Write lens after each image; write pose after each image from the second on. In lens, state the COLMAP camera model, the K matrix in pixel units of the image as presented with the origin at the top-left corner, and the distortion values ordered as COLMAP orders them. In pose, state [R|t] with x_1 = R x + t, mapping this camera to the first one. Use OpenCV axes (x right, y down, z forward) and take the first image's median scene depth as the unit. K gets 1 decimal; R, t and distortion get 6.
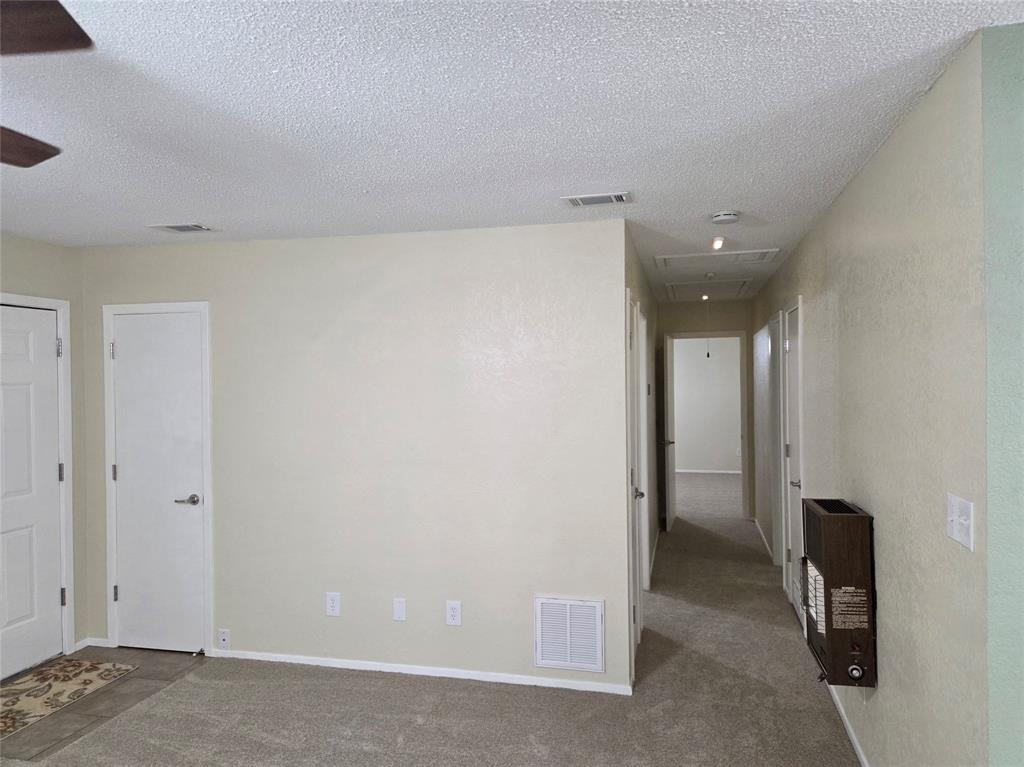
lens RADIAL K [[684.5, 0, 512.0], [0, 684.5, 383.5], [0, 0, 1]] dist [0.070125, -0.060465]
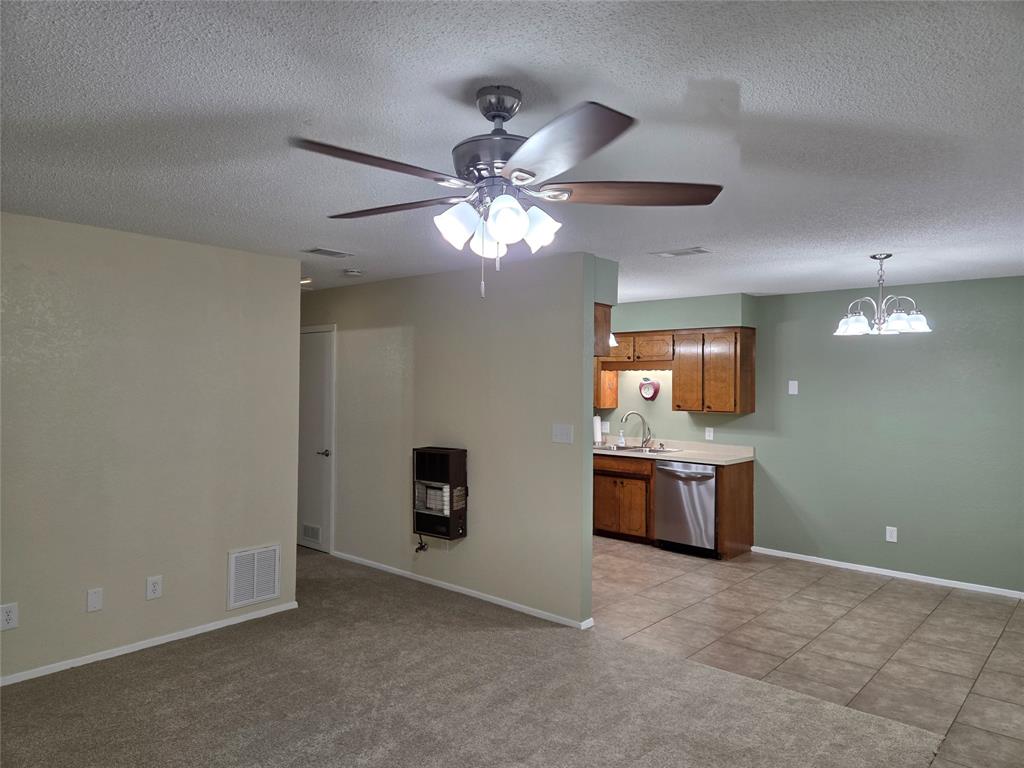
lens RADIAL K [[684.5, 0, 512.0], [0, 684.5, 384.0], [0, 0, 1]] dist [0.070125, -0.060465]
pose [[0.468194, 0.011470, 0.883551, -0.819294], [-0.009686, 0.999922, -0.007848, 0.015870], [-0.883572, -0.004883, 0.468269, -0.009764]]
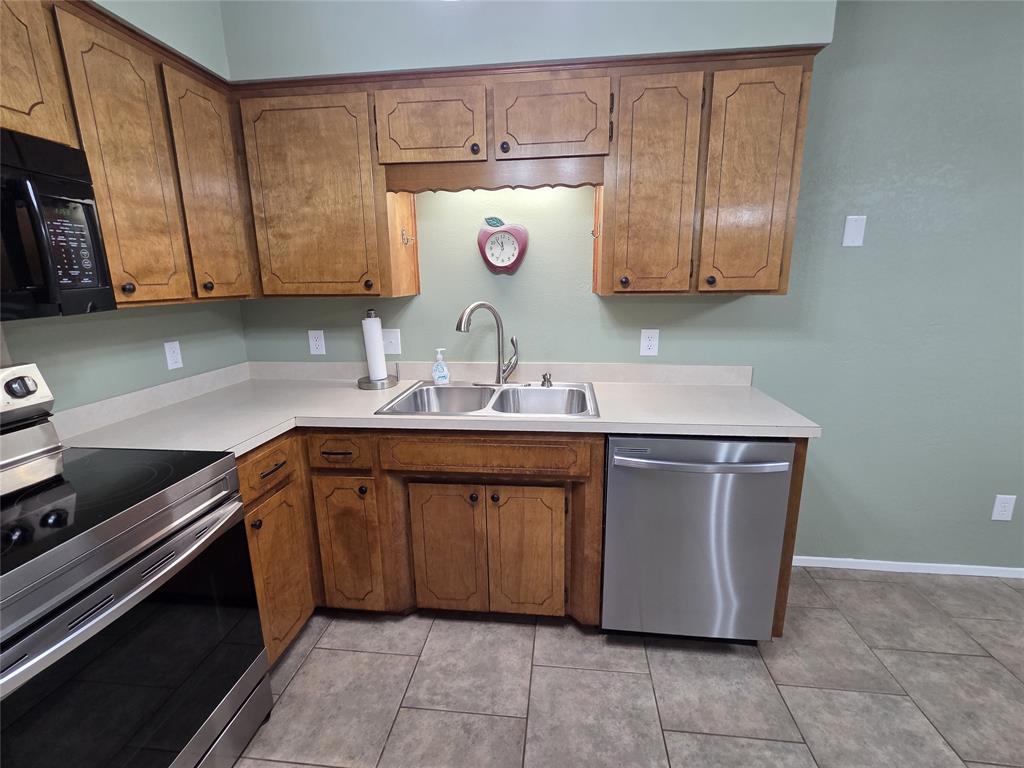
lens RADIAL K [[463.7, 0, 514.3], [0, 463.7, 380.7], [0, 0, 1]] dist [0.001981, 0.000456]
pose [[-0.119994, -0.209755, 0.970363, 0.566513], [0.017464, 0.976828, 0.213312, 0.052042], [-0.992621, 0.042543, -0.113551, 0.640409]]
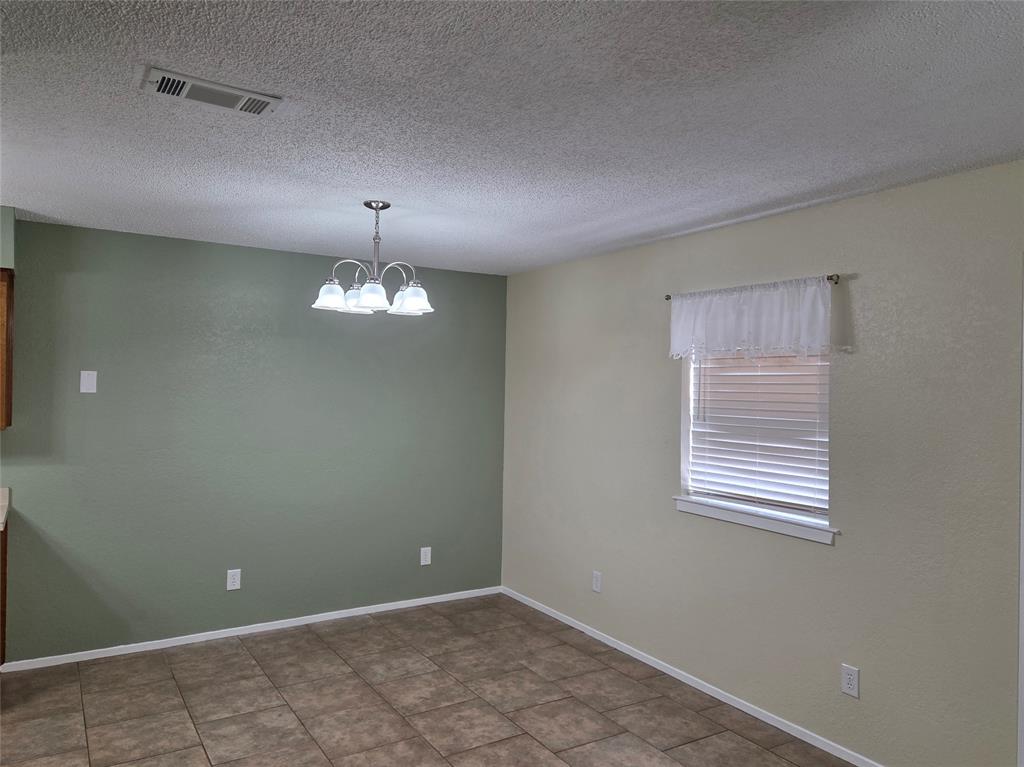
lens RADIAL K [[736.6, 0, 512.0], [0, 736.6, 383.5], [0, 0, 1]] dist [0.023957, -0.000205]
pose [[-0.713055, -0.006750, 0.701076, -0.210901], [-0.009227, 0.999957, 0.000242, 0.000397], [-0.701048, -0.006297, -0.713086, 0.545620]]
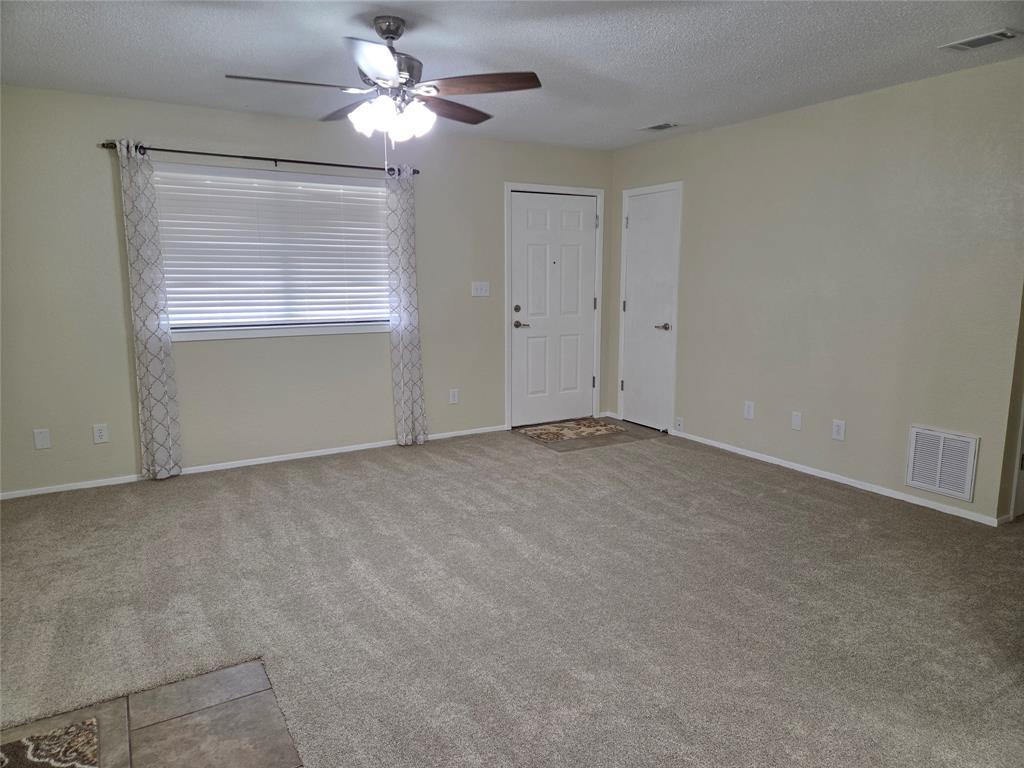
lens RADIAL K [[684.5, 0, 512.0], [0, 684.5, 384.0], [0, 0, 1]] dist [0.070125, -0.060465]
pose [[0.696028, 0.121874, -0.707596, 0.375004], [-0.005216, 0.986321, 0.164751, 0.059637], [0.717996, -0.110980, 0.687143, -0.235271]]
